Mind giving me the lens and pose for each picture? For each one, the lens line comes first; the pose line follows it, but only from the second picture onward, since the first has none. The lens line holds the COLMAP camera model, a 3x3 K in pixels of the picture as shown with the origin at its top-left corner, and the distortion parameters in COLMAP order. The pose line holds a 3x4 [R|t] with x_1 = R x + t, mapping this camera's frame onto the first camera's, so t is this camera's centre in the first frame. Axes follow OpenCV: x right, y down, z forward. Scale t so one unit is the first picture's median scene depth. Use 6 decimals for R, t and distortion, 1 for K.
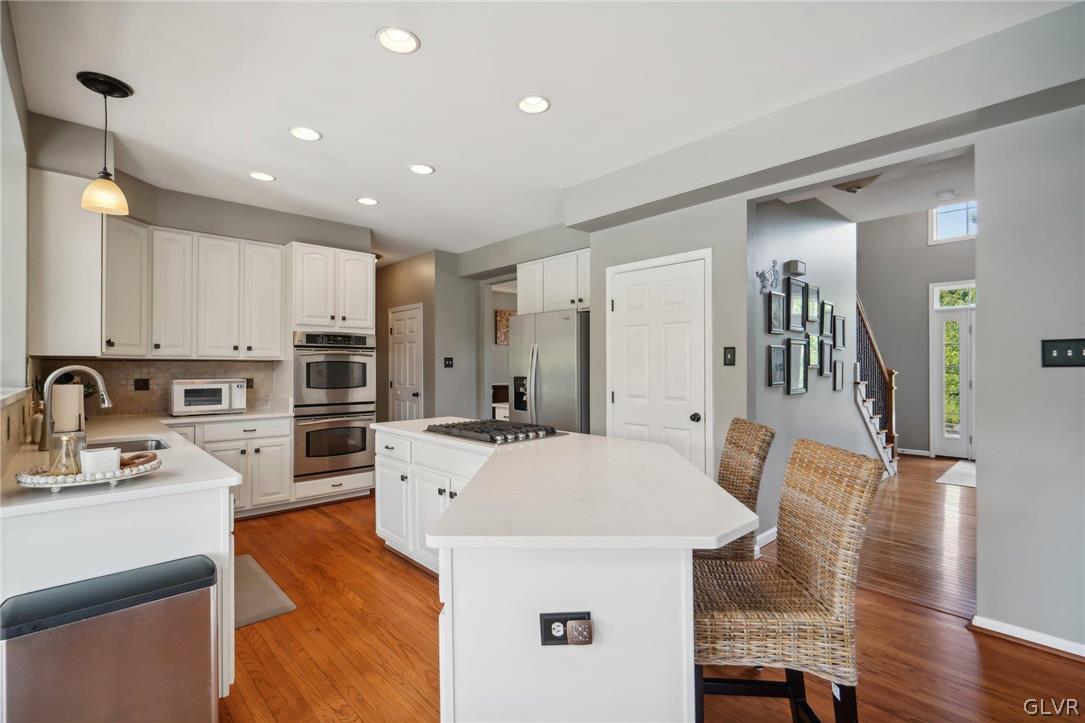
lens RADIAL K [[500.9, 0, 540.6], [0, 500.9, 363.0], [0, 0, 1]] dist [-0.005436, -0.000183]
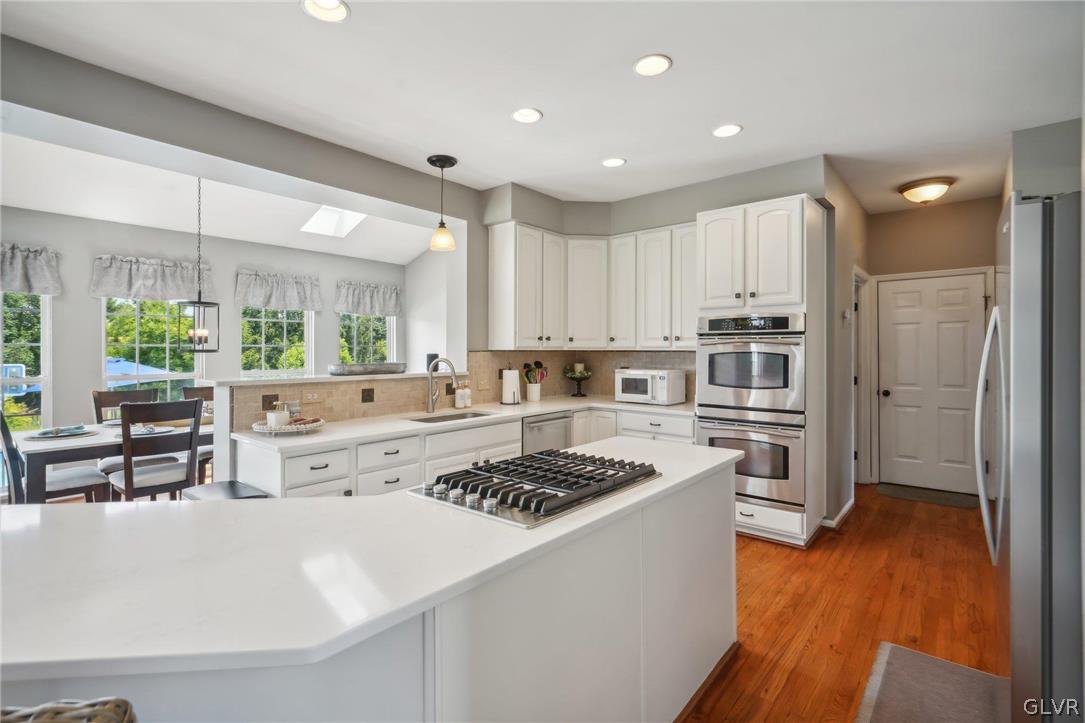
lens RADIAL K [[500.9, 0, 540.9], [0, 500.9, 350.1], [0, 0, 1]] dist [-0.005436, -0.000183]
pose [[0.127259, -0.005365, -0.991855, 0.333848], [-0.001140, 0.999984, -0.005555, -0.002090], [0.991869, 0.001837, 0.127251, 0.637045]]
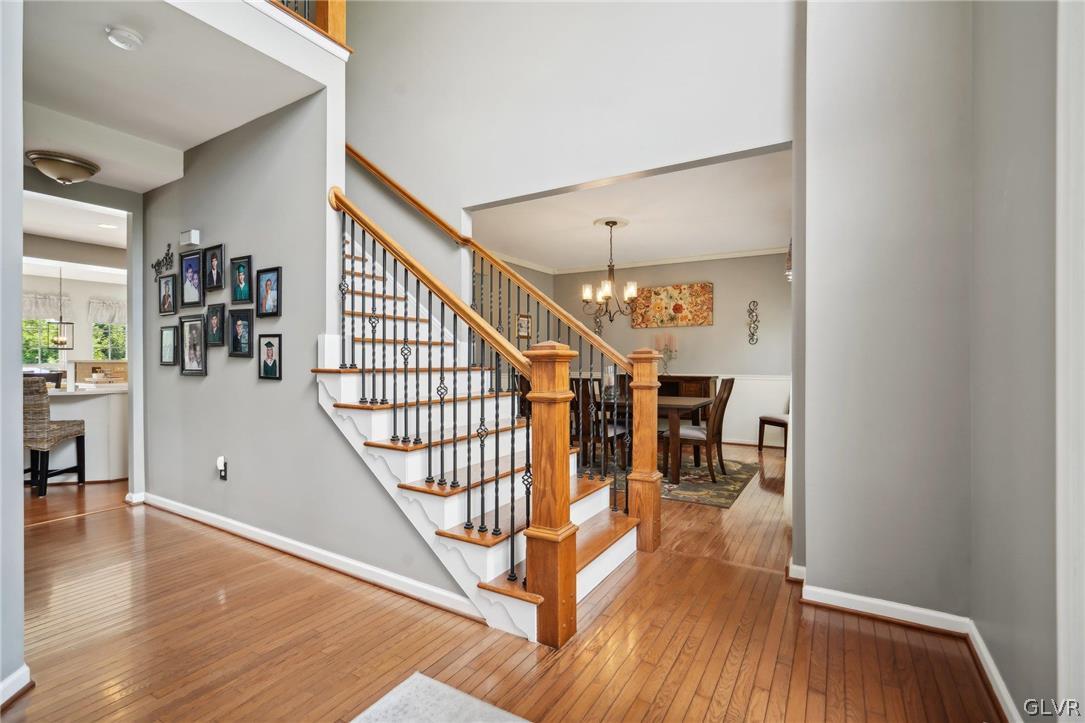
lens RADIAL K [[500.9, 0, 542.2], [0, 500.9, 363.6], [0, 0, 1]] dist [-0.005436, -0.000183]
pose [[0.282100, 0.001197, -0.959384, 0.809499], [-0.000623, 0.999999, 0.001064, 0.017217], [0.959385, 0.000298, 0.282101, 0.891329]]
